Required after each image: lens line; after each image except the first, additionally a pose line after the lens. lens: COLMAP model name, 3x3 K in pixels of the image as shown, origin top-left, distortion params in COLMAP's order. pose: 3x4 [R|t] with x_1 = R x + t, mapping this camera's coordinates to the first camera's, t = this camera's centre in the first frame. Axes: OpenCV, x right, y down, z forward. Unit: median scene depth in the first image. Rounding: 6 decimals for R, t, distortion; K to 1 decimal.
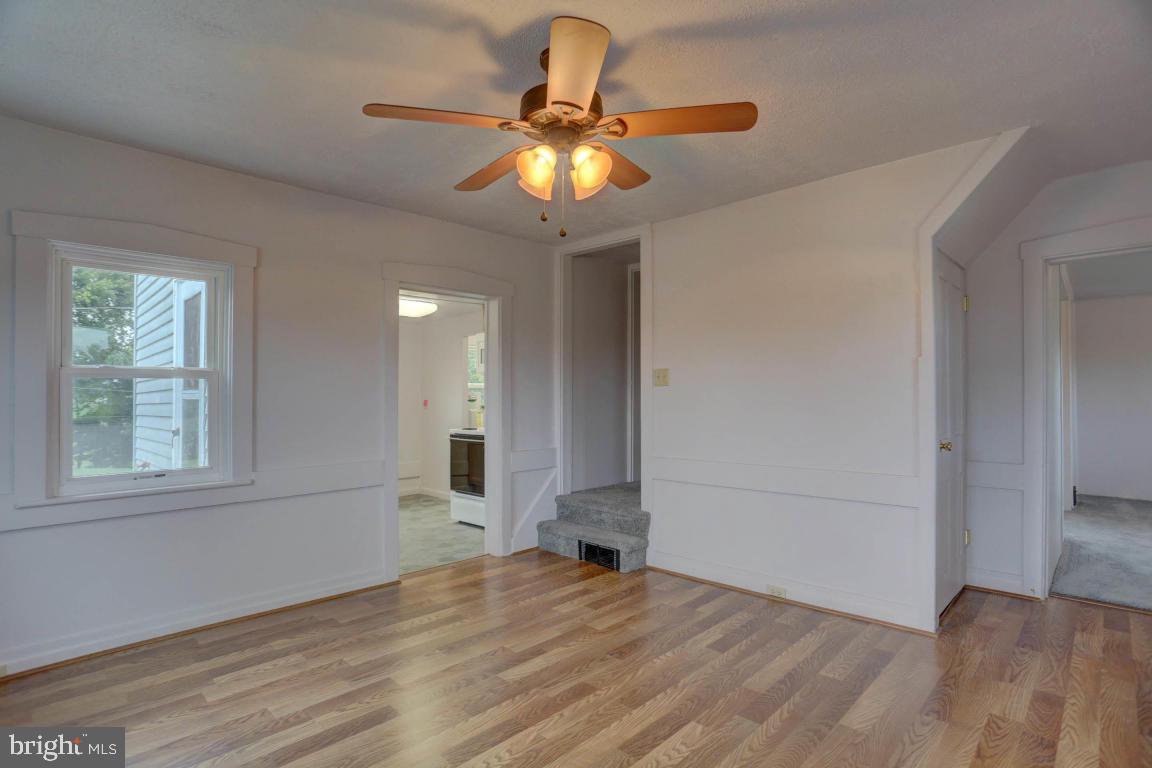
lens RADIAL K [[573.2, 0, 581.4], [0, 573.2, 382.8], [0, 0, 1]] dist [-0.067790, 0.027096]
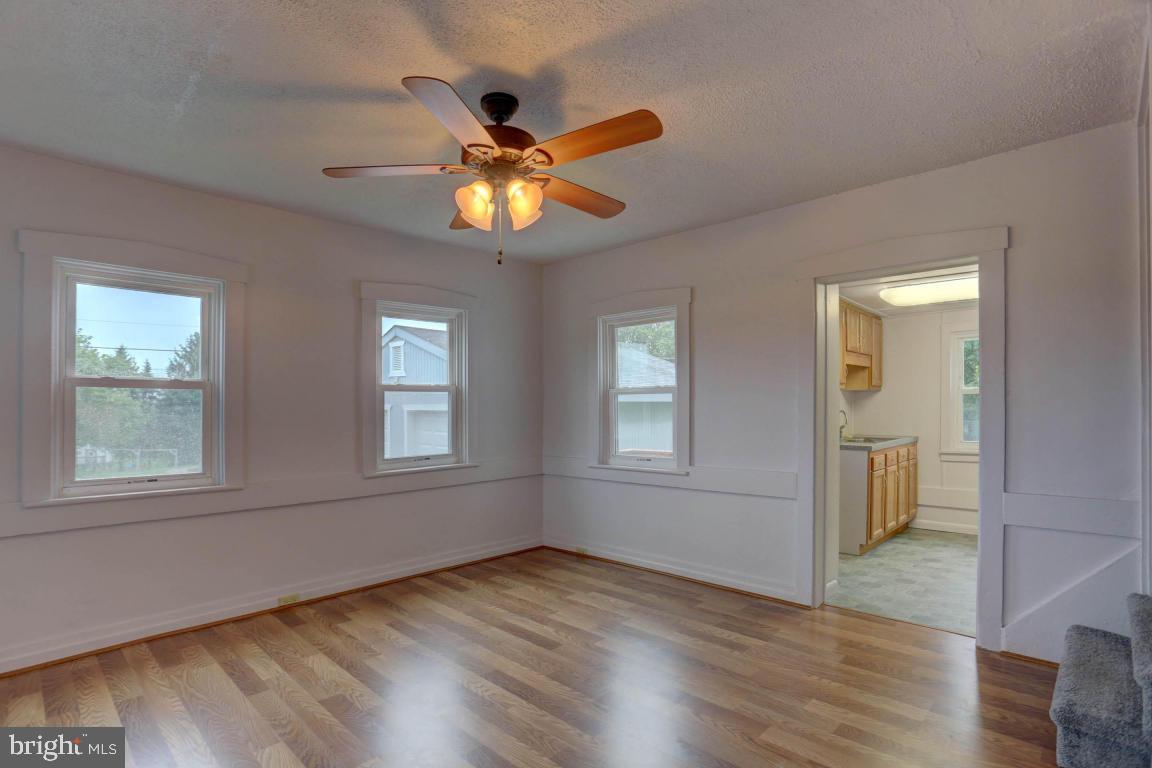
lens RADIAL K [[573.0, 0, 575.3], [0, 573.0, 404.6], [0, 0, 1]] dist [-0.068981, 0.024043]
pose [[-0.004240, 0.000567, -0.999991, 0.732963], [0.030721, 0.999528, 0.000437, 0.013107], [0.999519, -0.030719, -0.004256, 0.788434]]
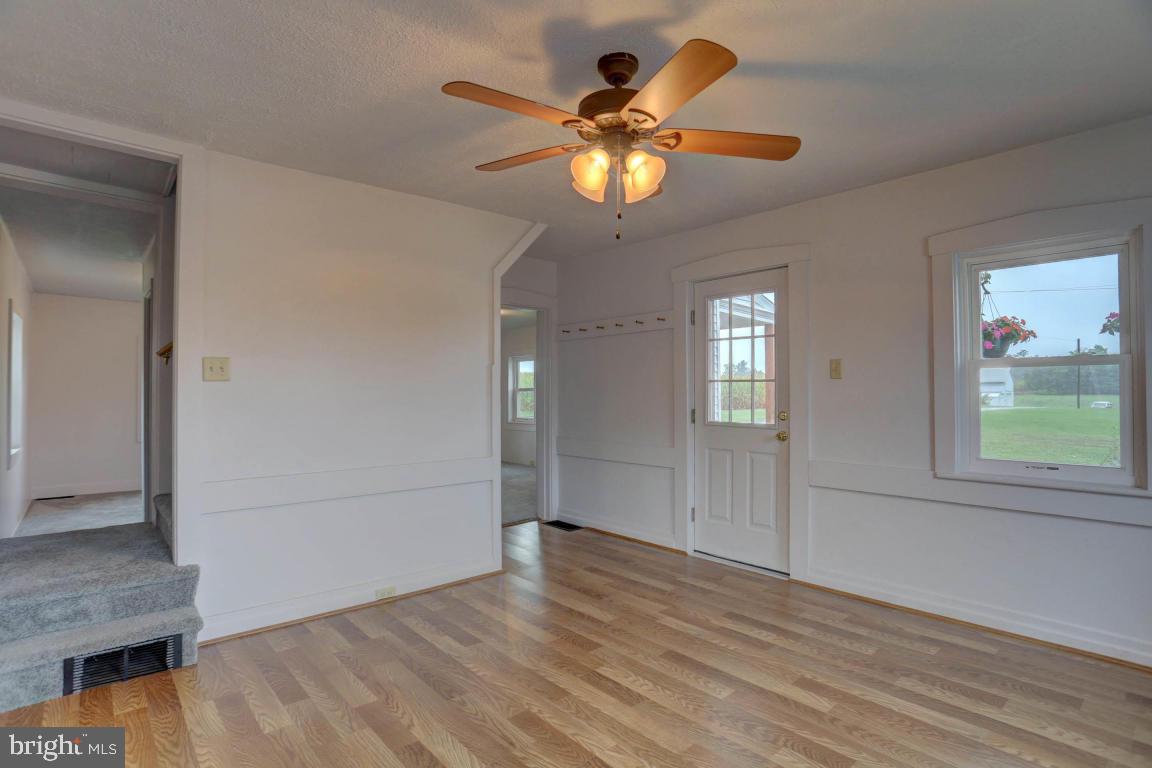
lens RADIAL K [[573.2, 0, 581.4], [0, 573.2, 382.8], [0, 0, 1]] dist [-0.067790, 0.027096]
pose [[0.064181, 0.022427, 0.997686, -0.720480], [-0.023562, 0.999503, -0.020952, 0.014545], [-0.997660, -0.022163, 0.064678, 0.686274]]
